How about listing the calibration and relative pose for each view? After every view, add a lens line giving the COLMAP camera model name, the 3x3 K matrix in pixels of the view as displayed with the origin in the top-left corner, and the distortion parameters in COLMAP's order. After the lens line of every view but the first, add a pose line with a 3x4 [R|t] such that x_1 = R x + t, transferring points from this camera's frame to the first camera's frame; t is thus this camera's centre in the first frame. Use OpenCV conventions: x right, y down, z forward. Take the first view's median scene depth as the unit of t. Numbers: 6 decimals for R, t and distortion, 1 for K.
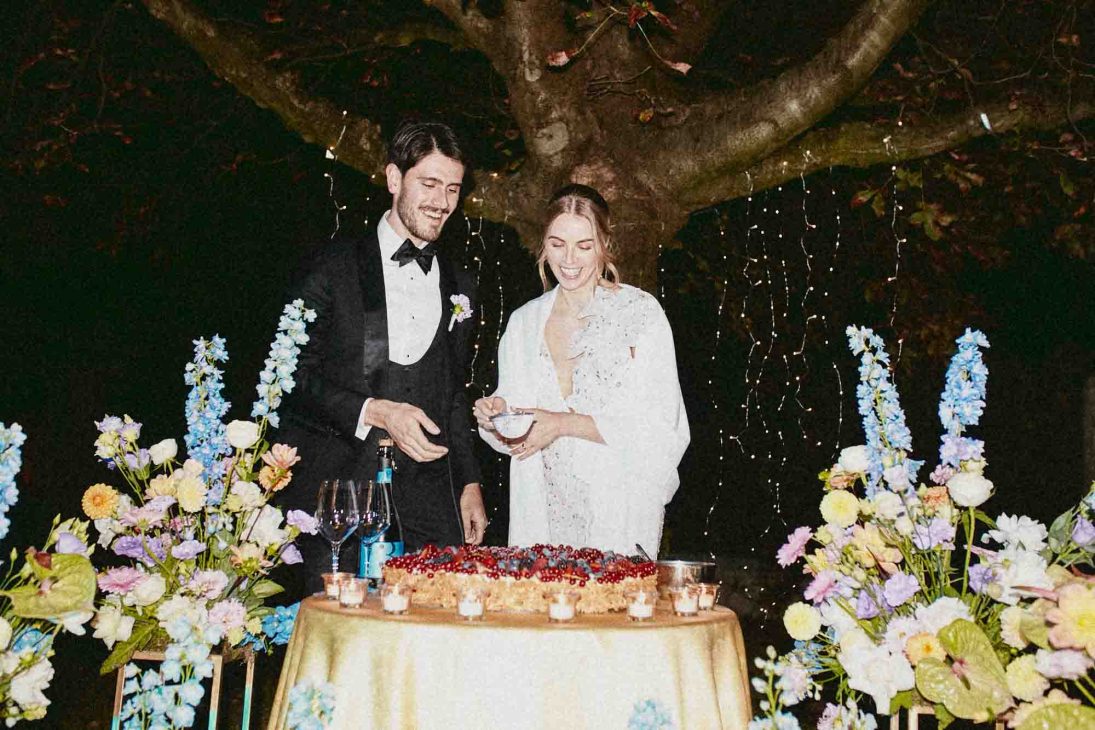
lens RADIAL K [[1015.8, 0, 547.5], [0, 1015.8, 365.0], [0, 0, 1]] dist [-0.030237, 0.020732]
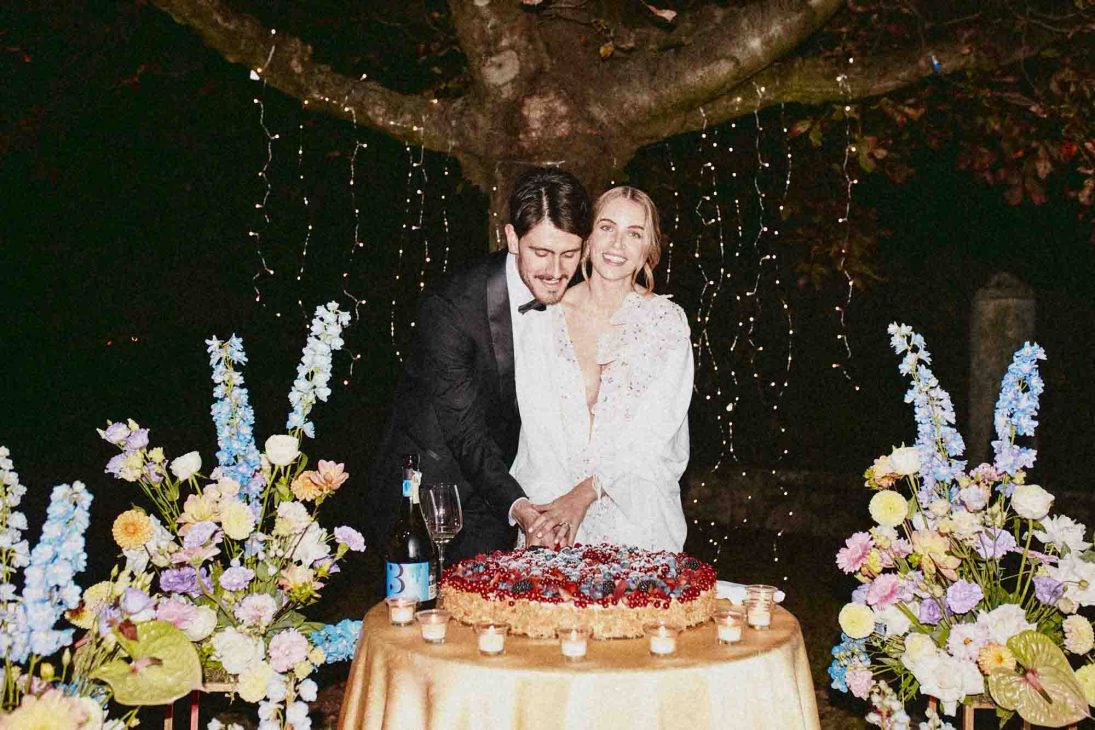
lens RADIAL K [[1015.8, 0, 547.5], [0, 1015.8, 365.0], [0, 0, 1]] dist [-0.030237, 0.020732]
pose [[0.990156, -0.020138, 0.138513, -0.174685], [0.003478, 0.992831, 0.119479, -0.114443], [-0.139926, -0.117821, 0.983127, 0.046864]]
